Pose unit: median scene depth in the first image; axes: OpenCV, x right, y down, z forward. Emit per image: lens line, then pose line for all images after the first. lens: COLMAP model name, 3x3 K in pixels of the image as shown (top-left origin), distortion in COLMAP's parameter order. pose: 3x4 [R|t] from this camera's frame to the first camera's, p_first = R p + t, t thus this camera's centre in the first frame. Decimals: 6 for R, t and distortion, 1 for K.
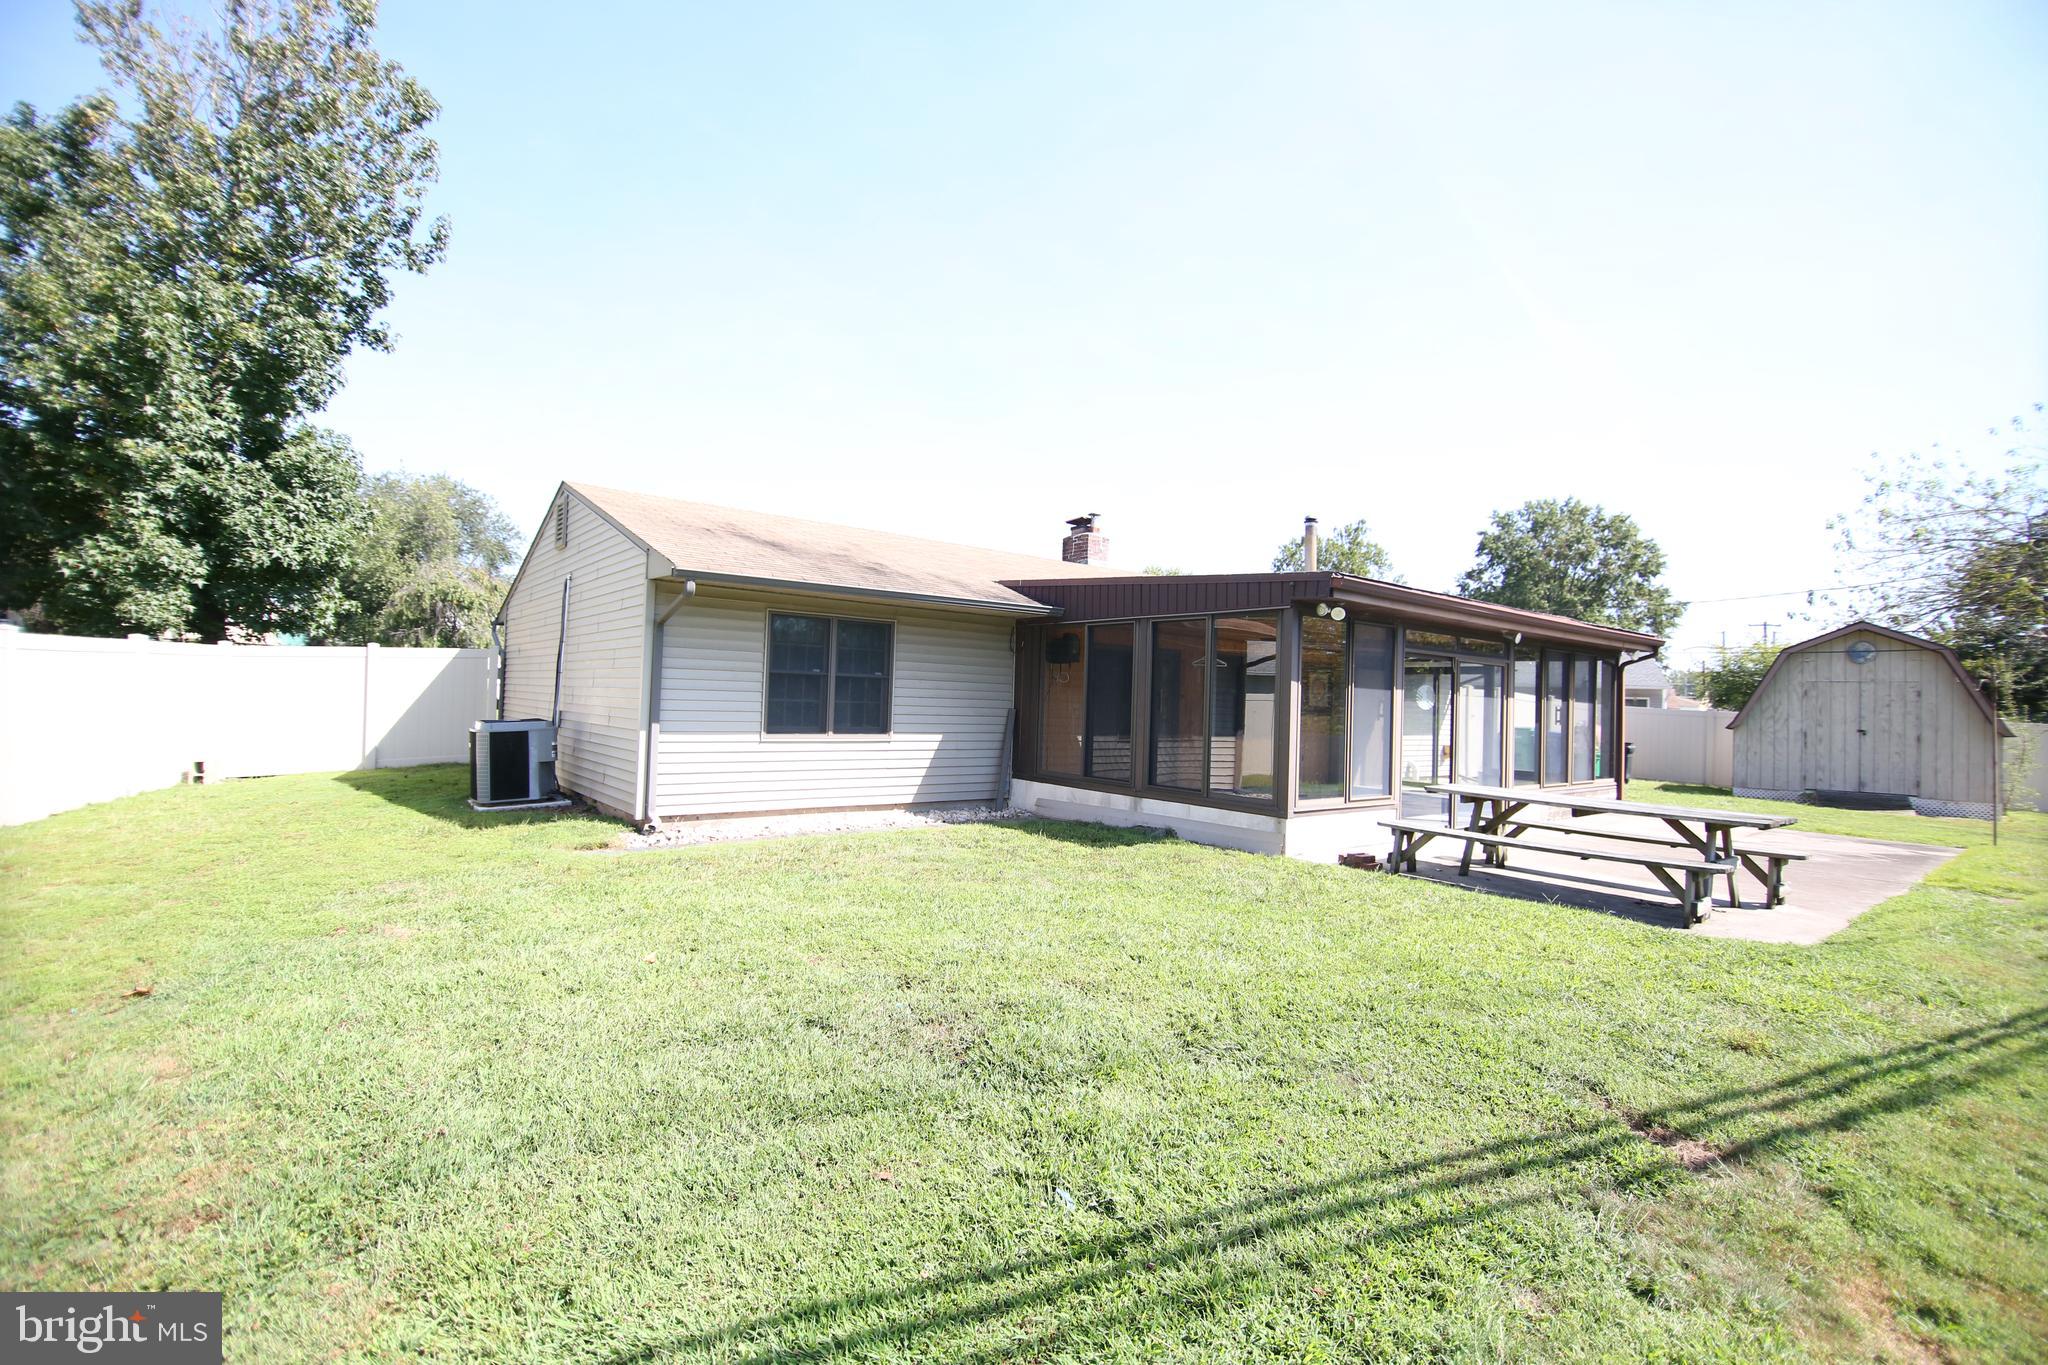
lens RADIAL K [[936.4, 0, 1025.4], [0, 936.4, 675.7], [0, 0, 1]] dist [-0.013232, -0.001085]
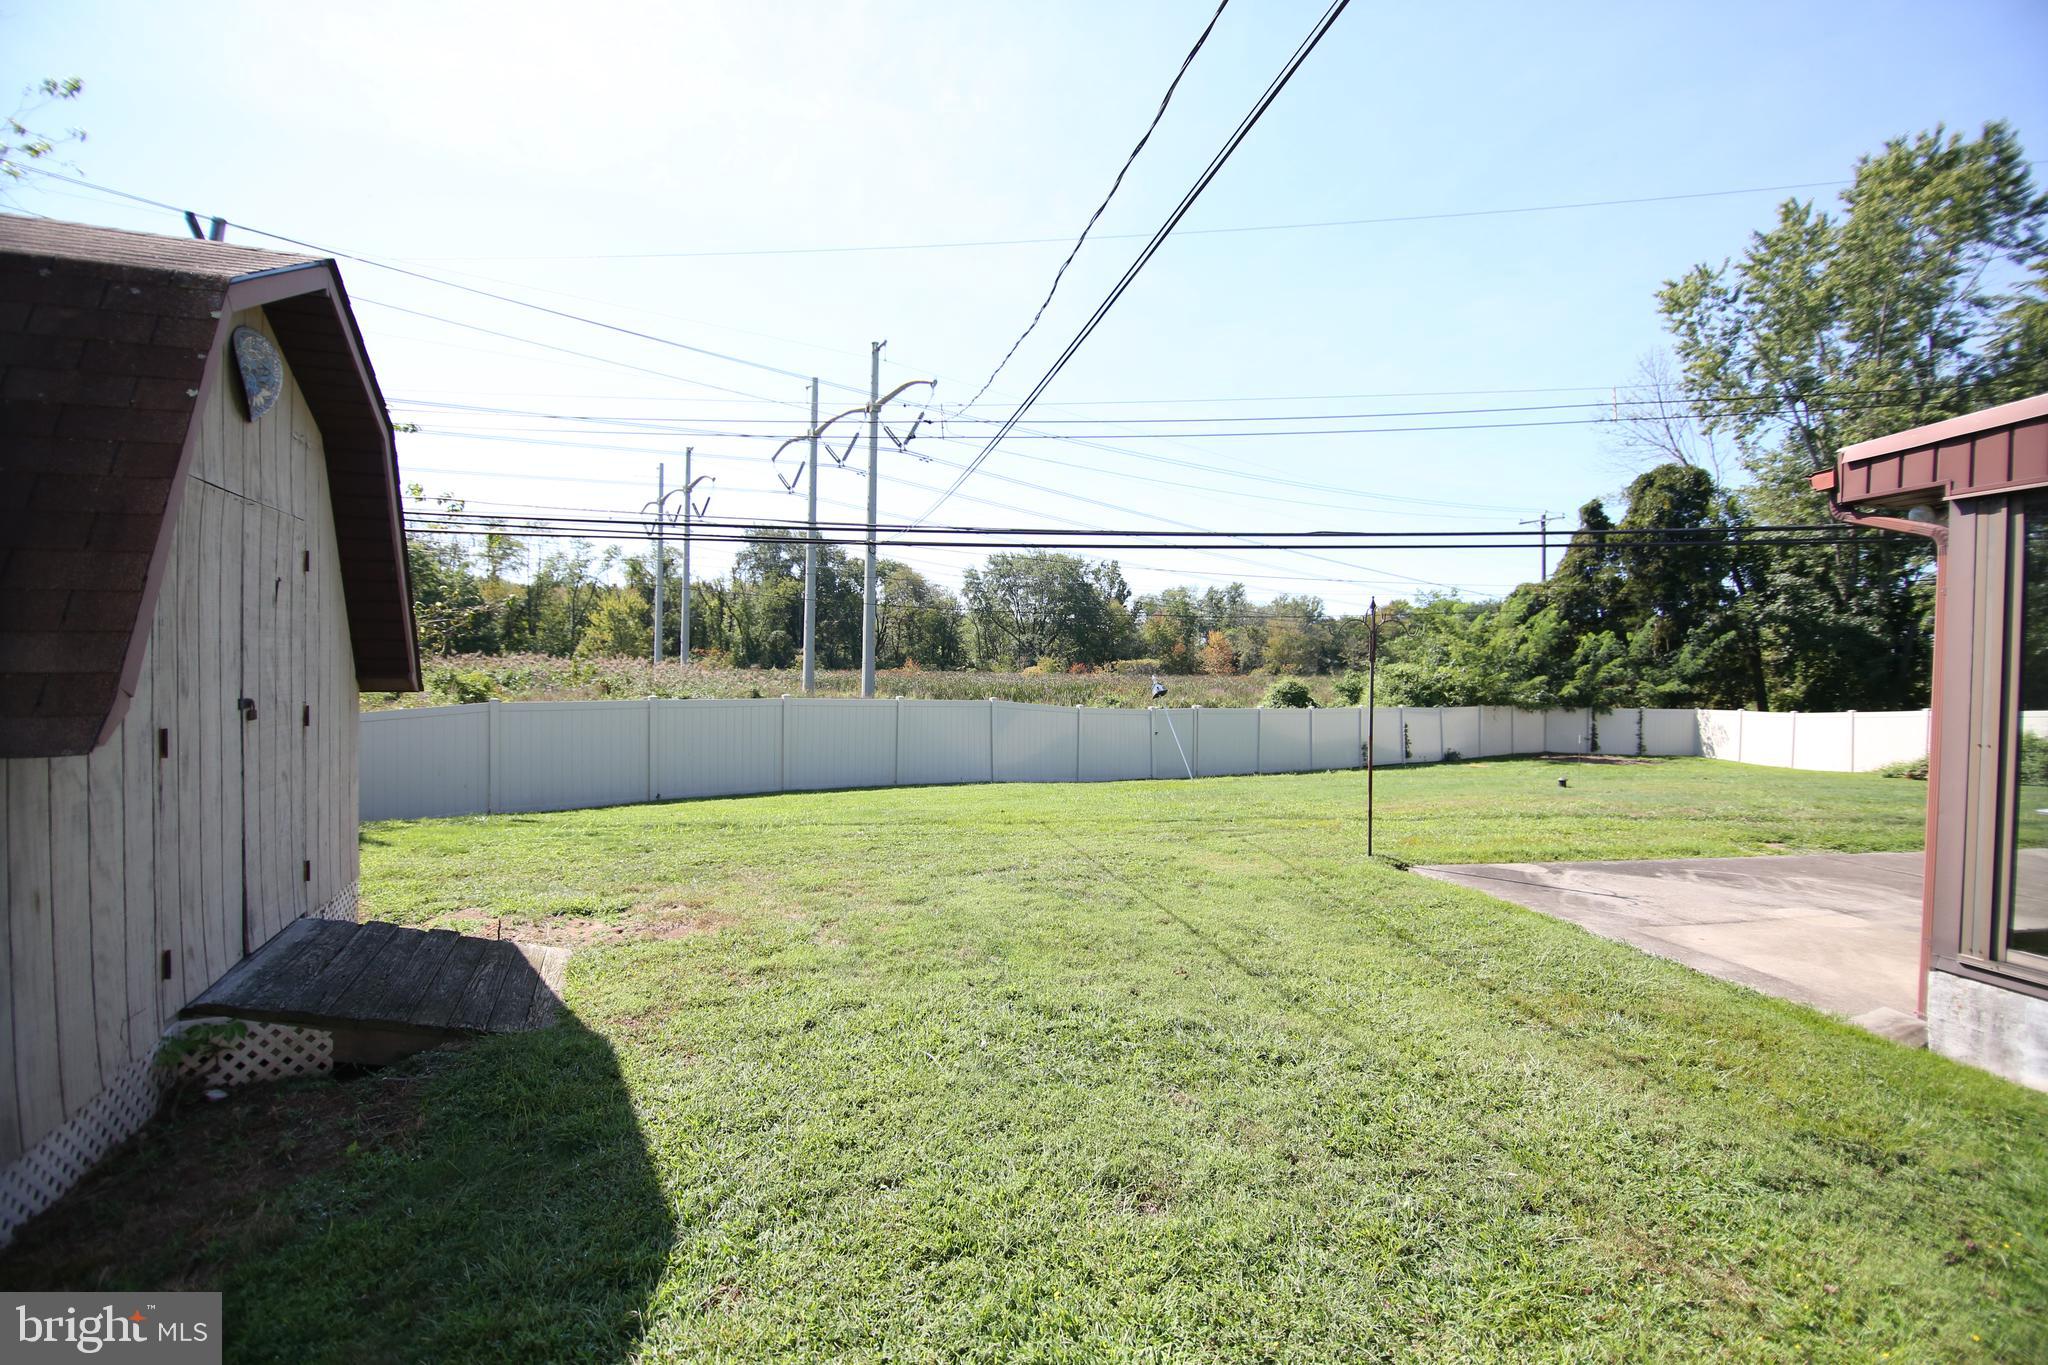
lens RADIAL K [[933.1, 0, 1001.2], [0, 933.1, 682.5], [0, 0, 1]] dist [-0.020039, -0.000167]
pose [[-0.865388, -0.059144, 0.497600, 0.599464], [-0.061113, 0.998055, 0.012344, 0.038106], [-0.497362, -0.019727, -0.867319, 1.080857]]
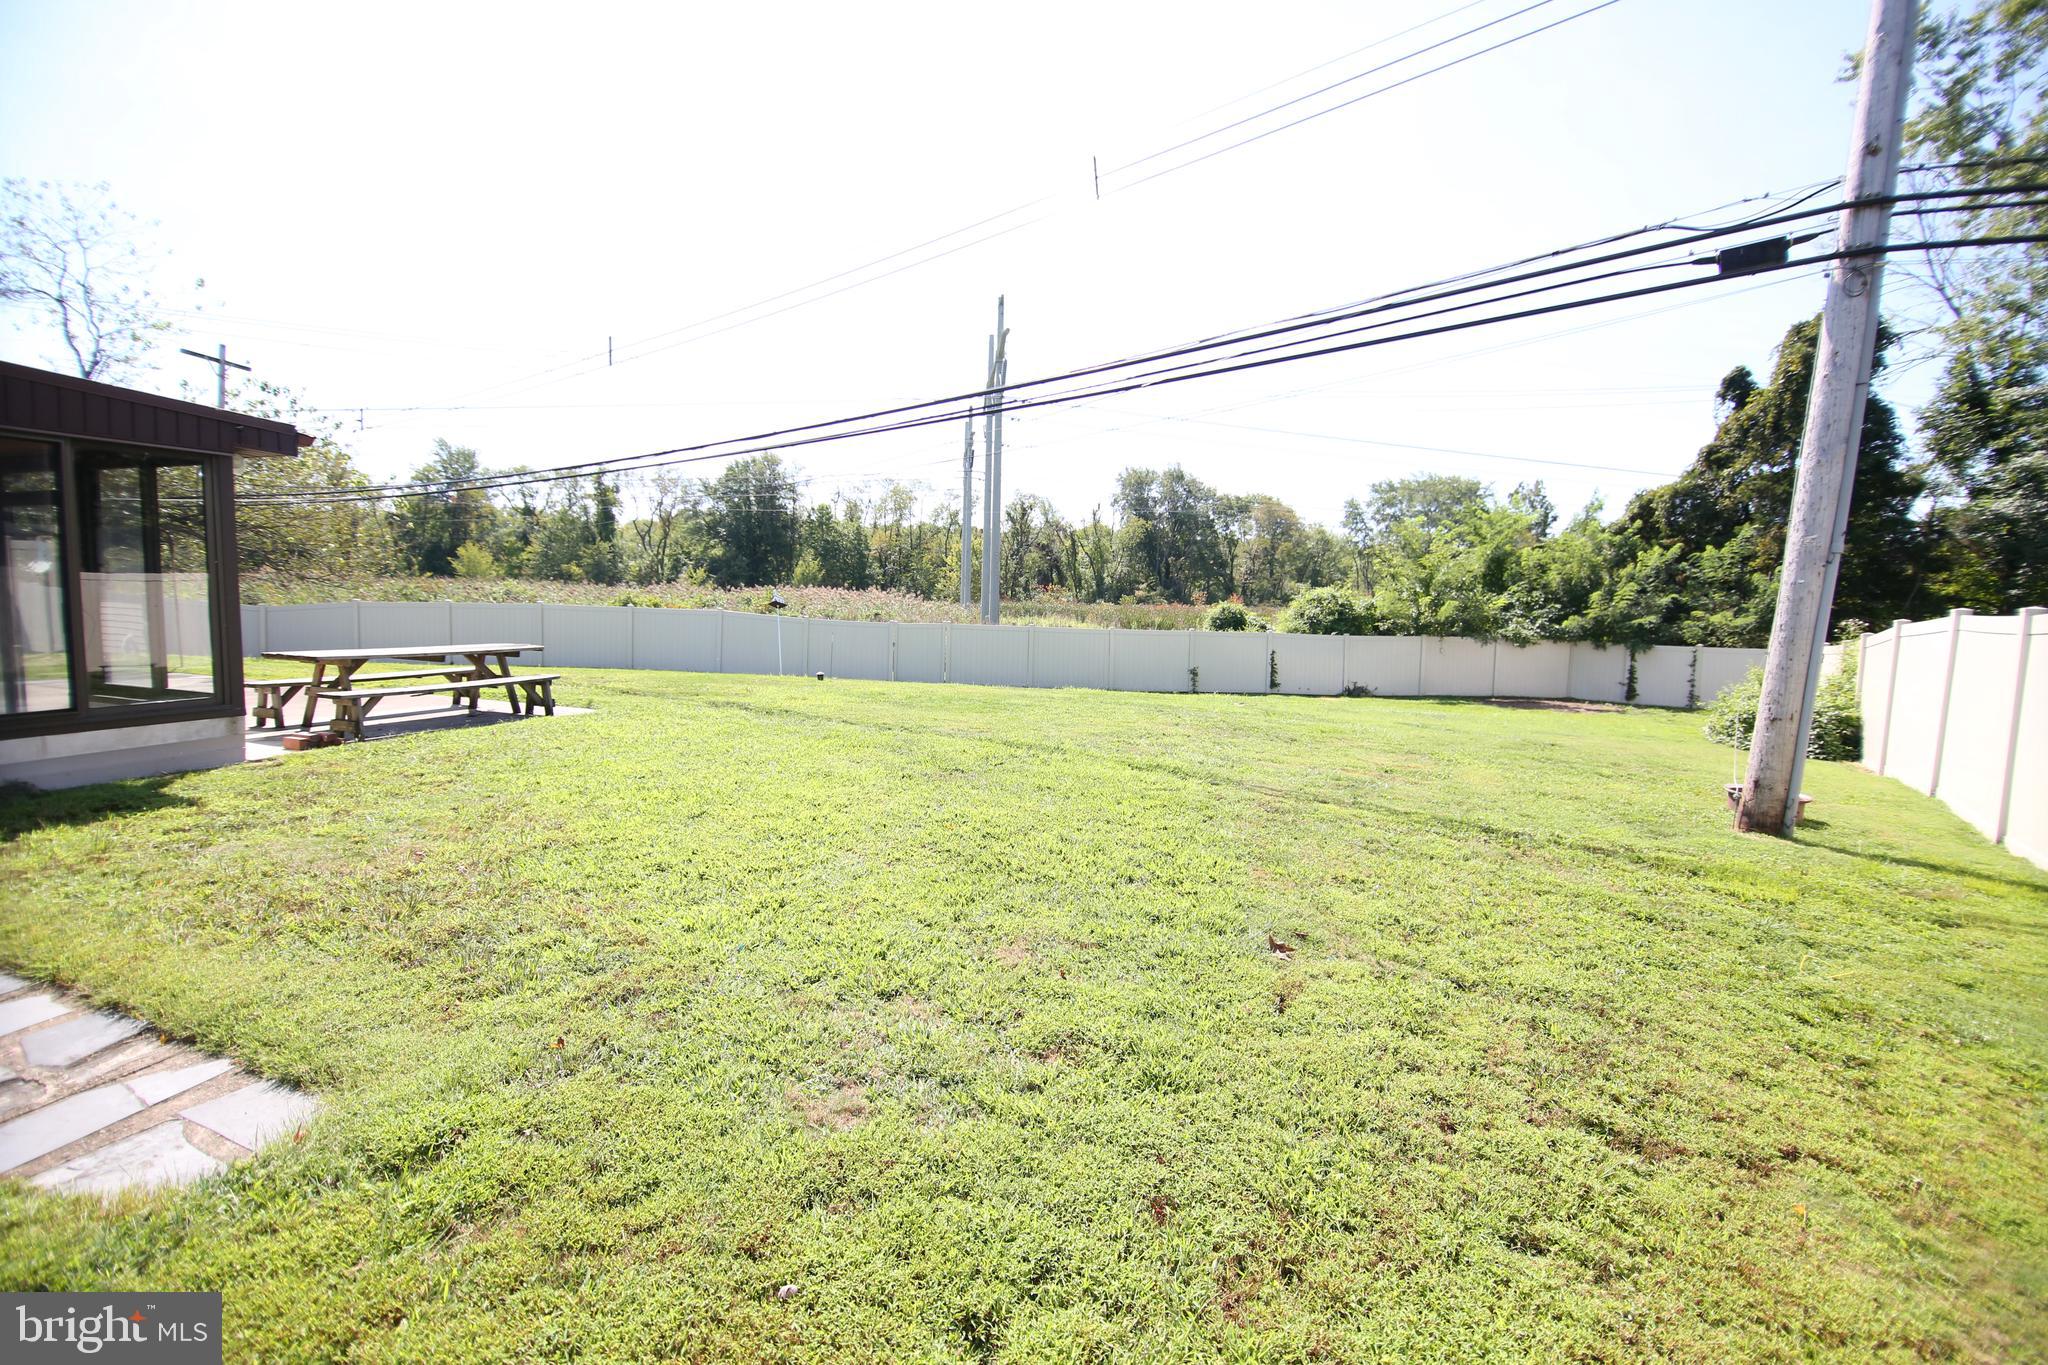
lens RADIAL K [[933.1, 0, 1001.2], [0, 933.1, 682.5], [0, 0, 1]] dist [-0.020039, -0.000167]
pose [[-0.501017, -0.123163, 0.856629, 0.553123], [-0.059049, 0.992380, 0.108145, 0.036065], [-0.863421, 0.003600, -0.504472, 1.047753]]
